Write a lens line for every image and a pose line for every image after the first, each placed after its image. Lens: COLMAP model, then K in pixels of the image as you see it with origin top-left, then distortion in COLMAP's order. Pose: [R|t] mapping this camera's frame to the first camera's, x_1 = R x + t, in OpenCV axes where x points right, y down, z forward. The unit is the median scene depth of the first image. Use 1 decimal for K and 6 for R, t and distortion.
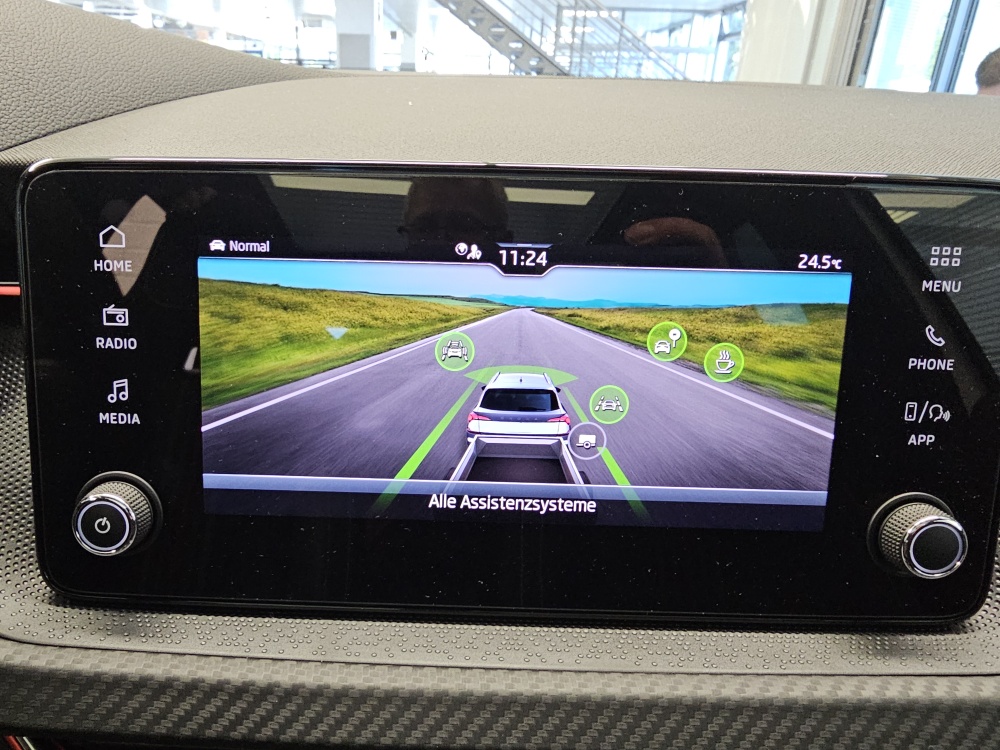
lens RADIAL K [[685.2, 0, 436.8], [0, 685.2, 374.2], [0, 0, 1]] dist [0.004201, 0.000830]
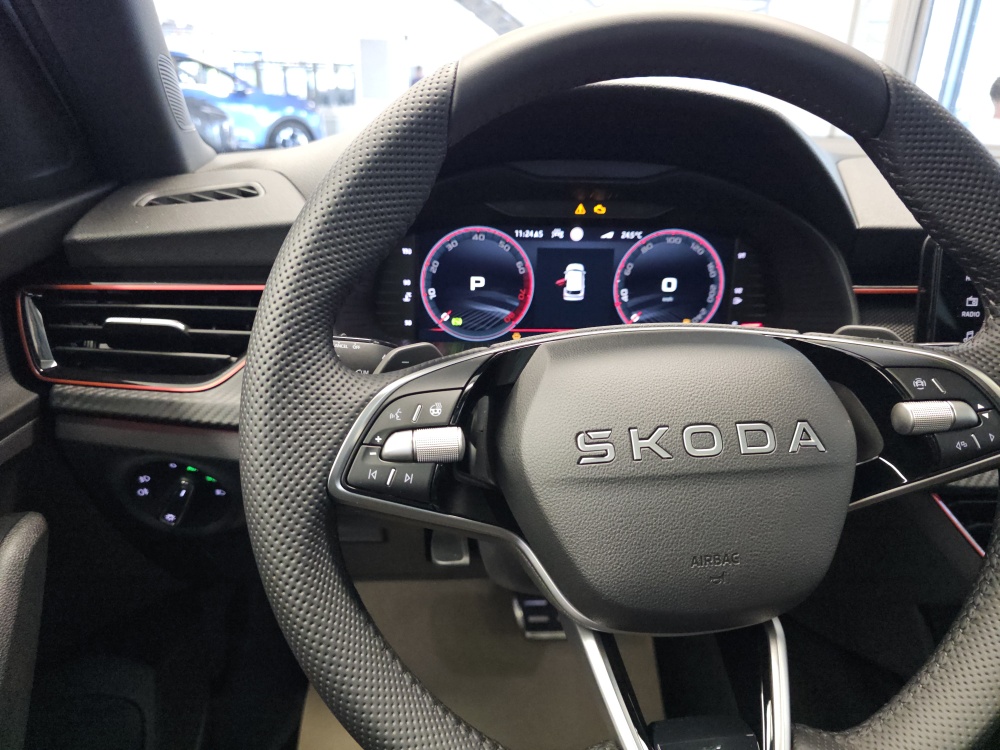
lens RADIAL K [[683.4, 0, 496.4], [0, 683.4, 376.0], [0, 0, 1]] dist [0.074069, -0.127039]
pose [[0.996117, -0.028788, 0.083202, -2.139119], [0.028911, 0.999582, -0.000278, 0.106587], [-0.083159, 0.002682, 0.996533, -1.026690]]
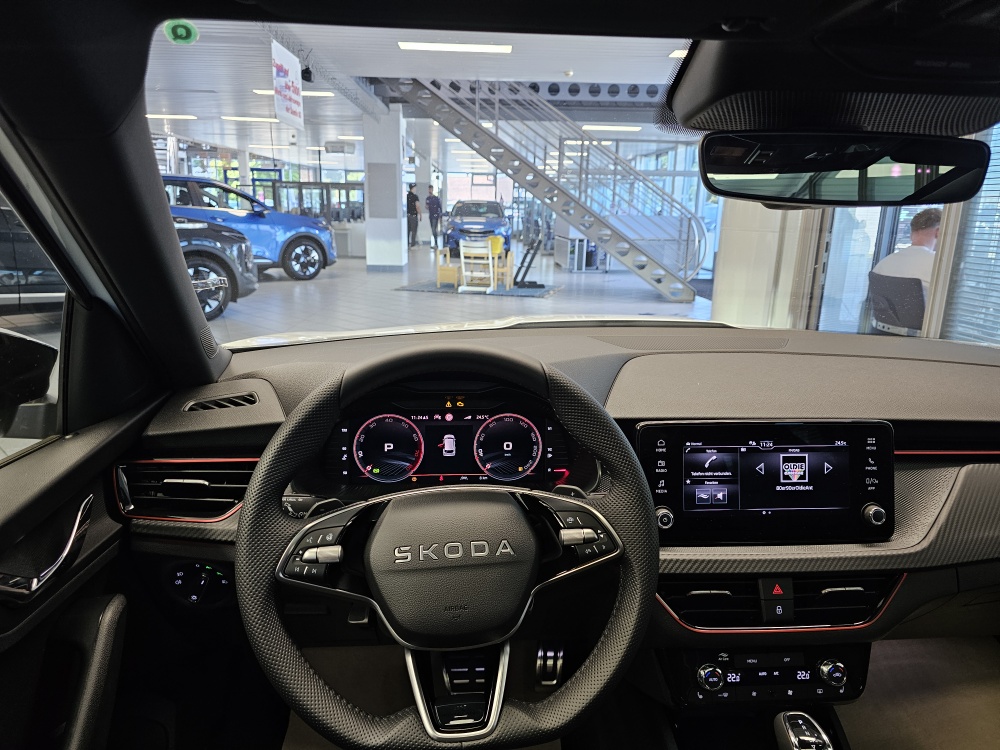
lens RADIAL K [[673.0, 0, 500.0], [0, 673.0, 375.0], [0, 0, 1]] dist [0.054880, -0.051012]
pose [[0.996134, -0.027807, 0.083330, -1.640720], [0.039028, 0.989910, -0.136215, -0.092999], [-0.078701, 0.138941, 0.987168, -2.649465]]
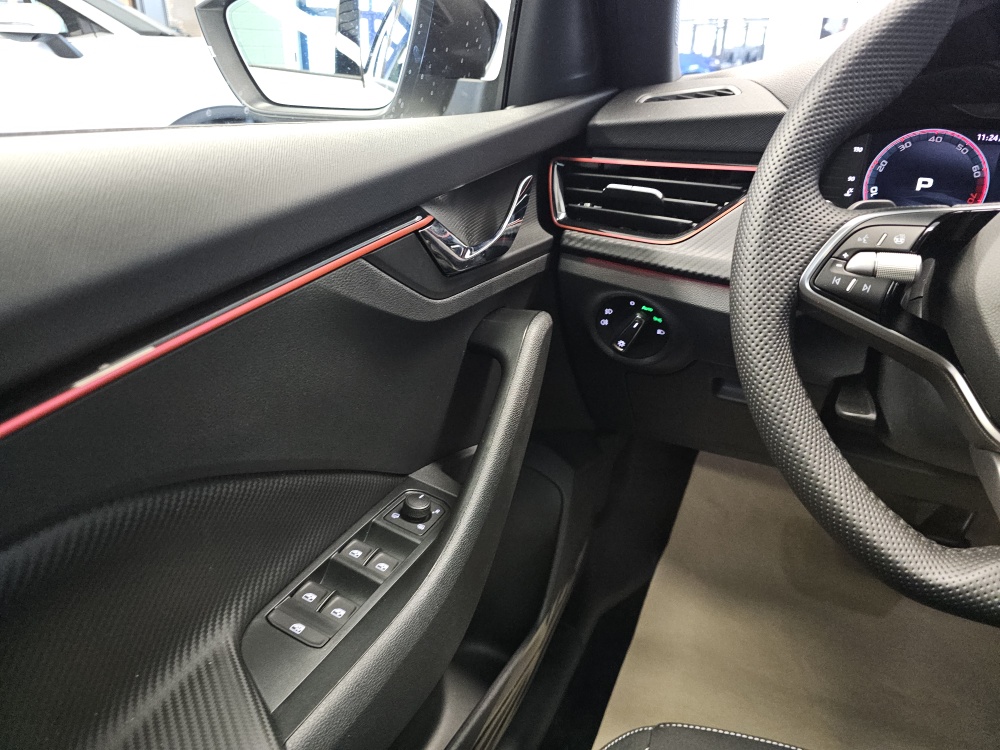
lens RADIAL K [[681.8, 0, 500.0], [0, 681.8, 375.0], [0, 0, 1]] dist [0.023680, -0.039044]
pose [[0.908383, 0.155511, -0.388145, -2.339319], [-0.136442, 0.987697, 0.076405, 0.512577], [0.395251, -0.016445, 0.918426, -1.584078]]
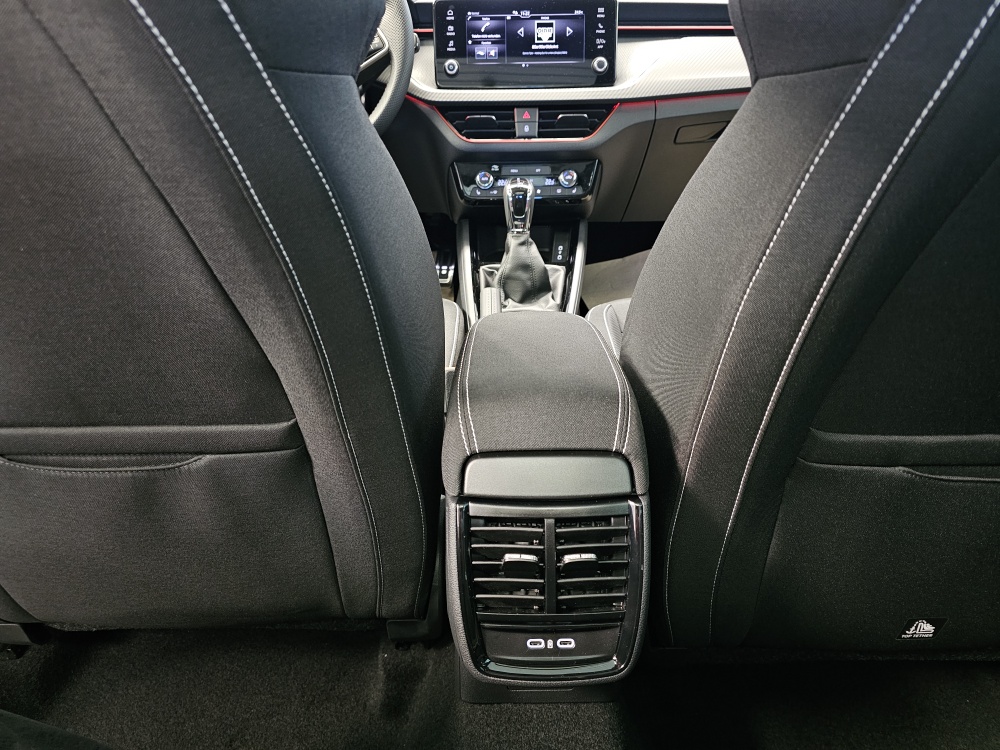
lens RADIAL K [[672.5, 0, 501.8], [0, 672.5, 367.0], [0, 0, 1]] dist [0.041281, -0.051331]
pose [[0.999188, -0.040021, 0.004728, -0.196558], [0.039424, 0.995050, 0.091223, 2.094305], [-0.008356, -0.090963, 0.995819, -4.550142]]
